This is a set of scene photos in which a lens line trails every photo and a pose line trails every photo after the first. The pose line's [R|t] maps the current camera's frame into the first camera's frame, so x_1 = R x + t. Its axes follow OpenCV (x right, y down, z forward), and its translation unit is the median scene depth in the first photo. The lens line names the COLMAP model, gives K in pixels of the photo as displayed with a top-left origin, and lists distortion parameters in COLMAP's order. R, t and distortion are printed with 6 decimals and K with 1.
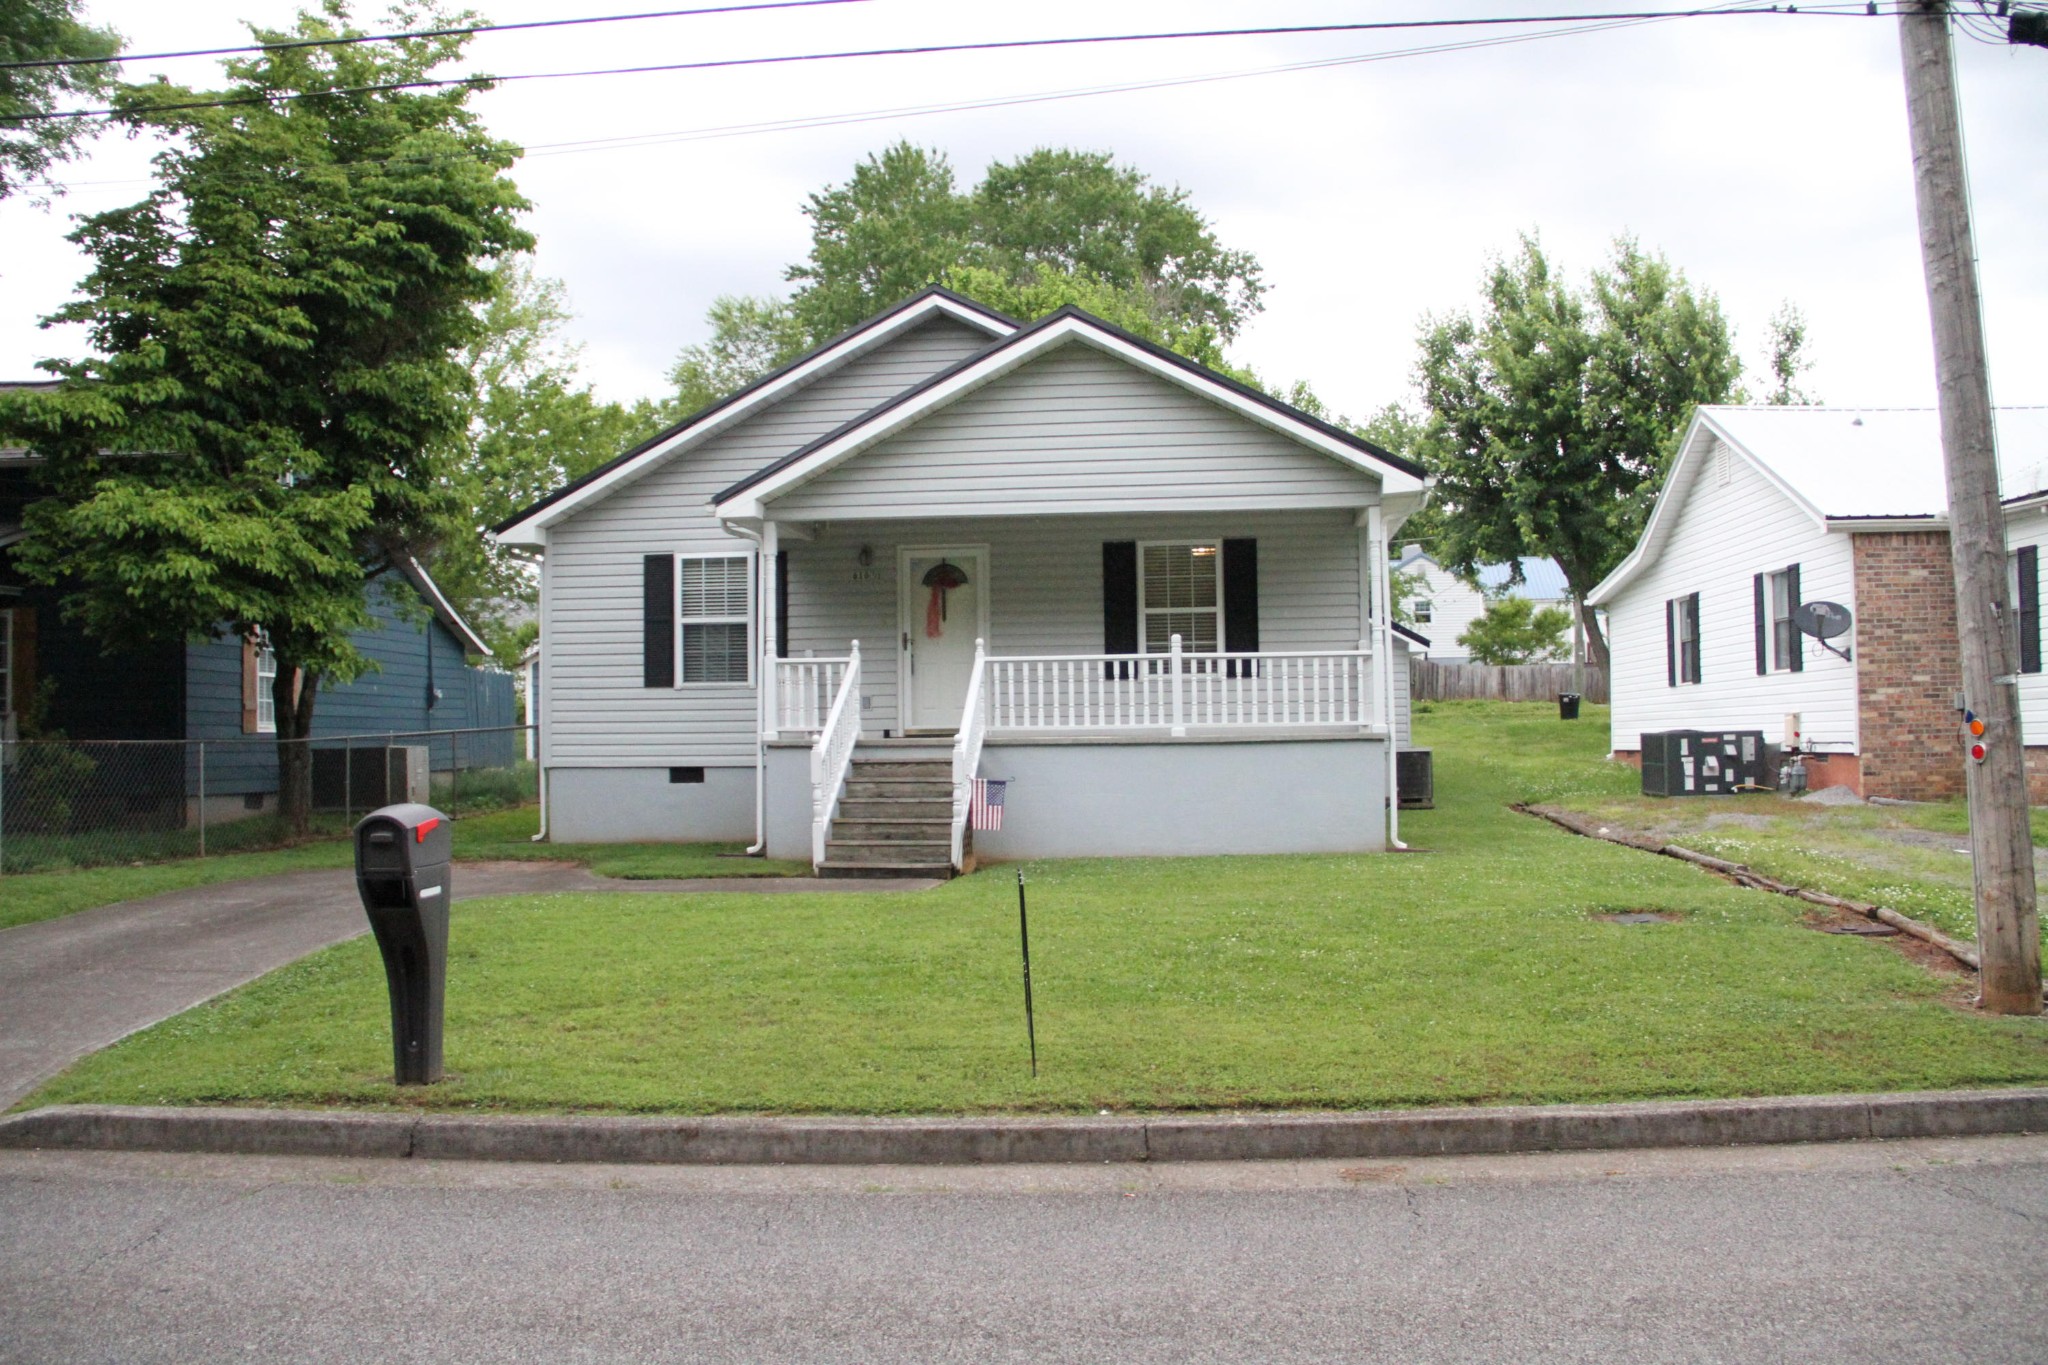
lens RADIAL K [[1671.2, 0, 1029.8], [0, 1671.2, 668.8], [0, 0, 1]] dist [-0.167647, 0.131126]
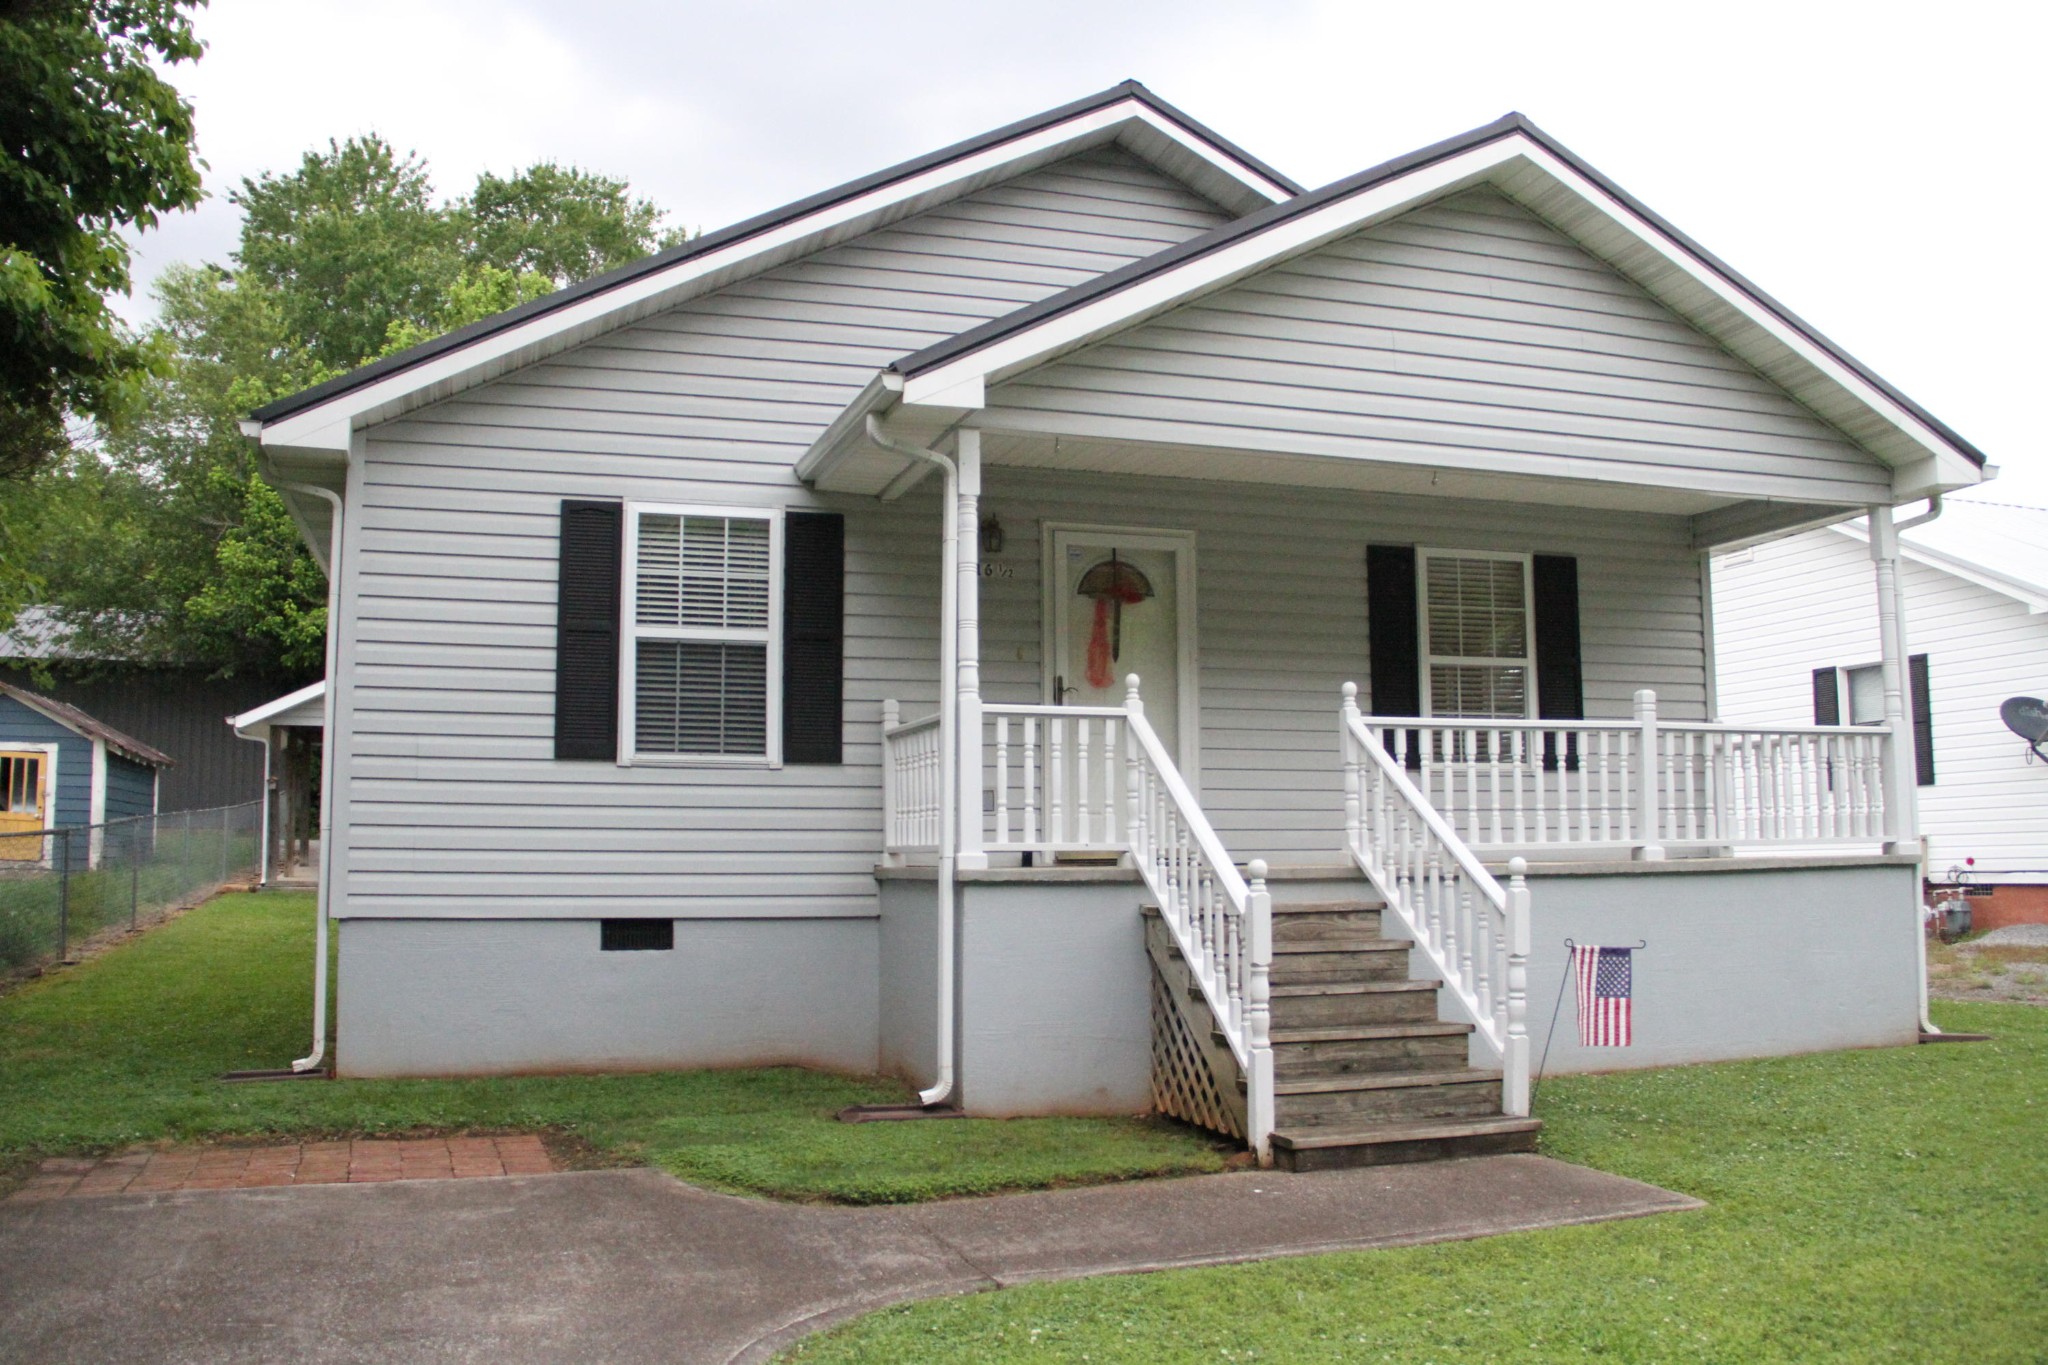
lens RADIAL K [[1671.2, 0, 1012.9], [0, 1671.2, 682.2], [0, 0, 1]] dist [-0.167647, 0.131126]
pose [[0.915560, 0.049386, 0.399138, -0.307651], [-0.022671, 0.997191, -0.071382, 0.020382], [-0.401542, 0.056306, 0.914108, 0.487683]]
